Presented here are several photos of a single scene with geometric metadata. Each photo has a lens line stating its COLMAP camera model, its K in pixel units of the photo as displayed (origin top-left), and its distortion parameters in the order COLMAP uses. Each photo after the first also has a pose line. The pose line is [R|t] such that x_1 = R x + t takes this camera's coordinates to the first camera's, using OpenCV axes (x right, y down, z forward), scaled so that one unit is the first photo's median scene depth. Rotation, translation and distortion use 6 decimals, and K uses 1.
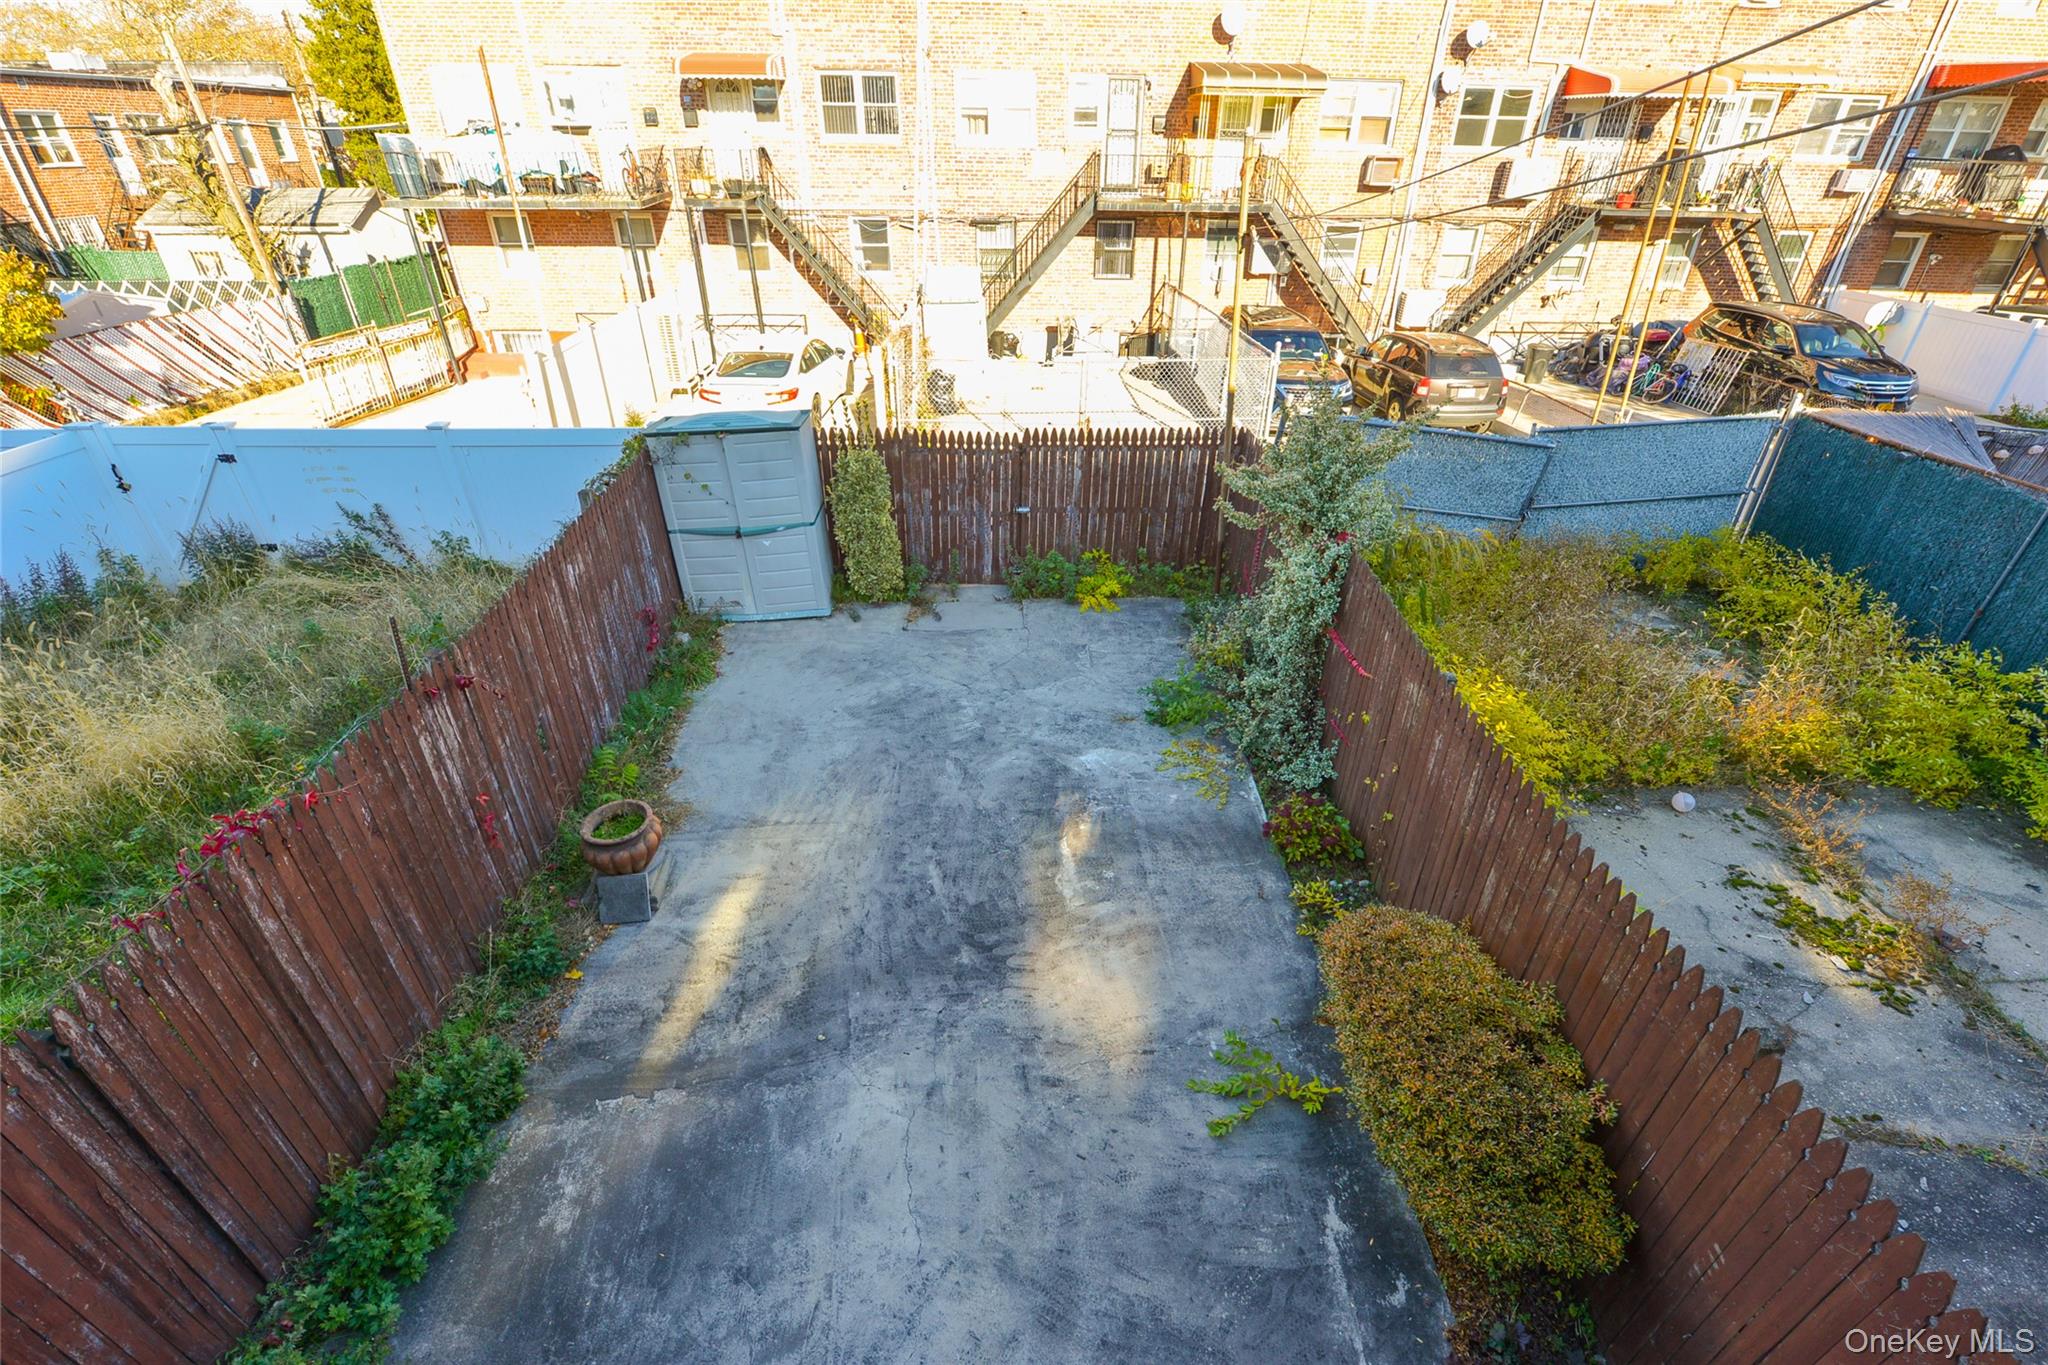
lens RADIAL K [[884.6, 0, 1035.3], [0, 884.6, 687.8], [0, 0, 1]] dist [-0.010146, -0.001420]
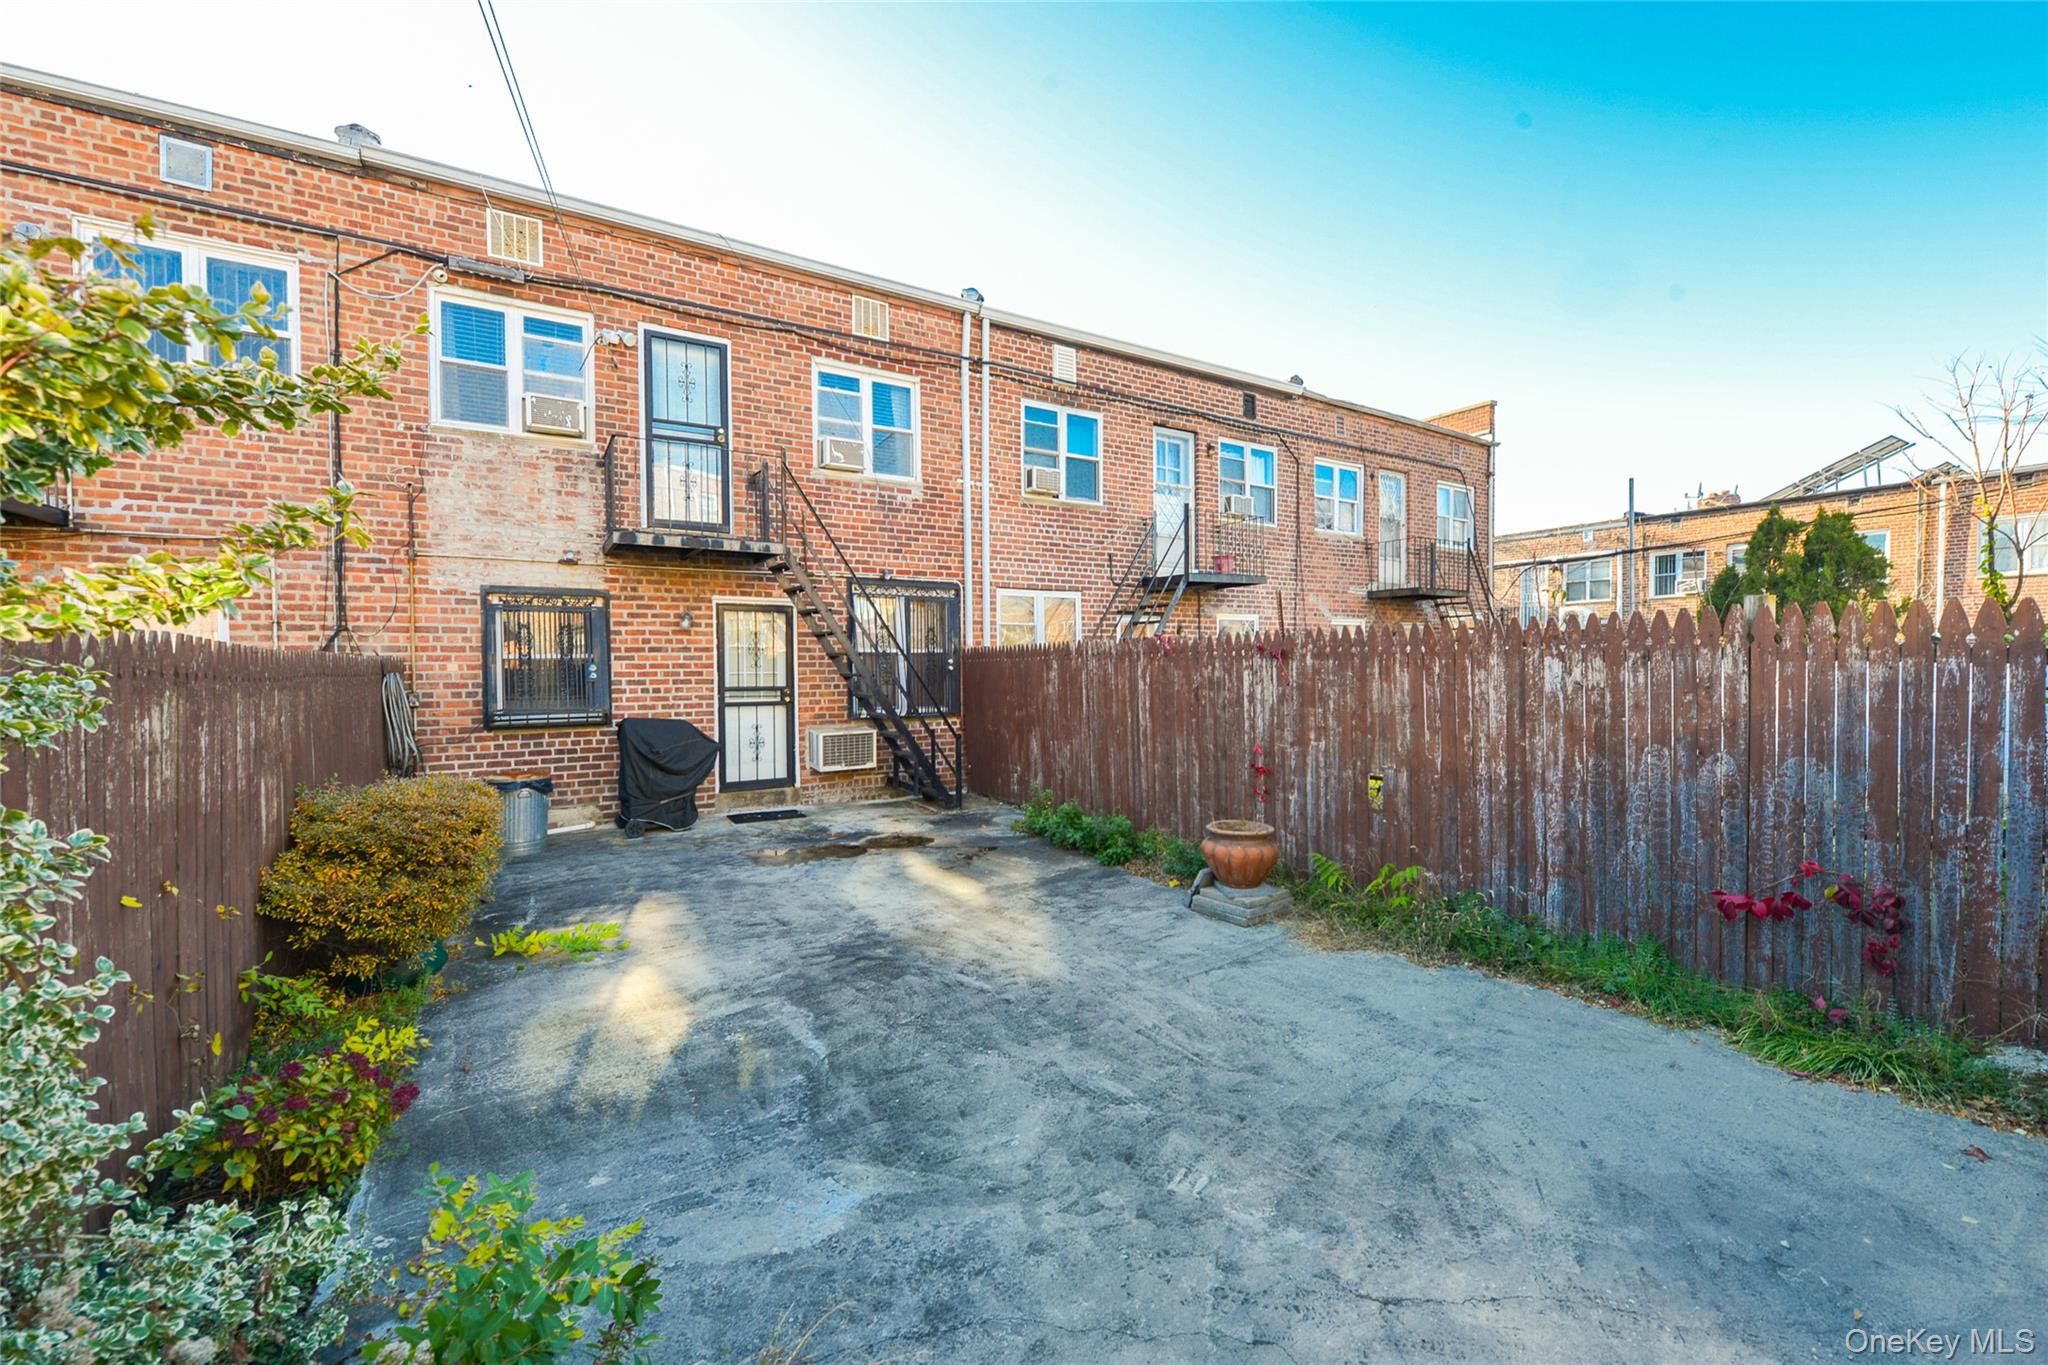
lens RADIAL K [[810.8, 0, 1027.8], [0, 810.8, 684.5], [0, 0, 1]] dist [-0.001655, -0.004934]
pose [[-0.868055, 0.007555, -0.496411, 0.164623], [-0.260833, 0.843831, 0.468951, -0.295679], [0.422430, 0.536555, -0.730521, 1.212293]]
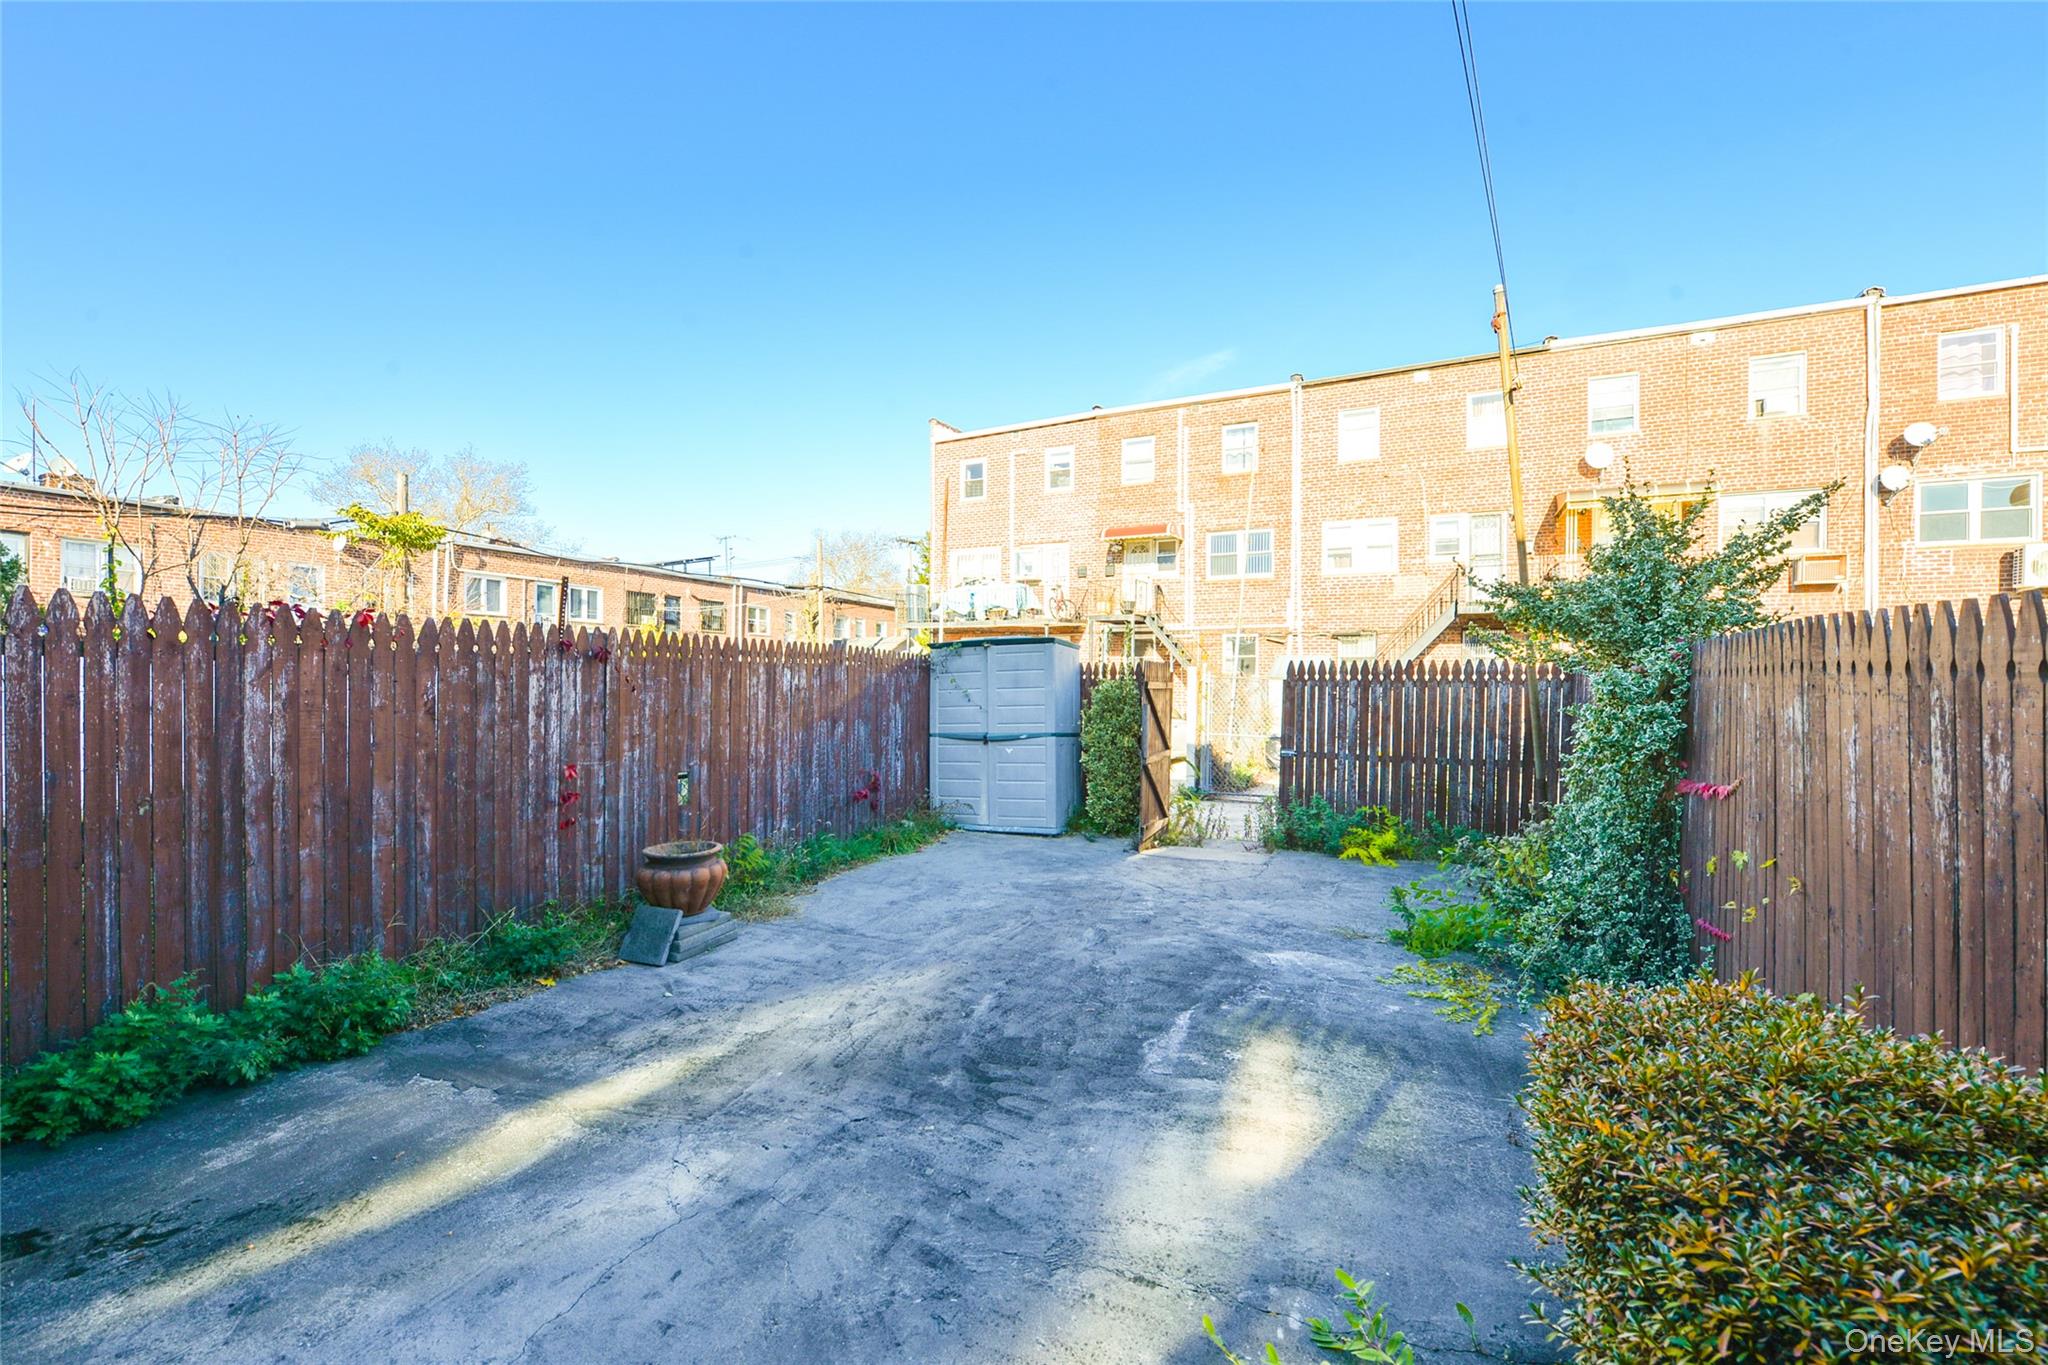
lens RADIAL K [[810.8, 0, 1027.8], [0, 810.8, 684.5], [0, 0, 1]] dist [-0.001655, -0.004934]
pose [[0.882113, -0.004179, -0.471020, 0.194892], [-0.243682, 0.851704, -0.463918, 0.251149], [0.403108, 0.524007, 0.750280, 0.342850]]
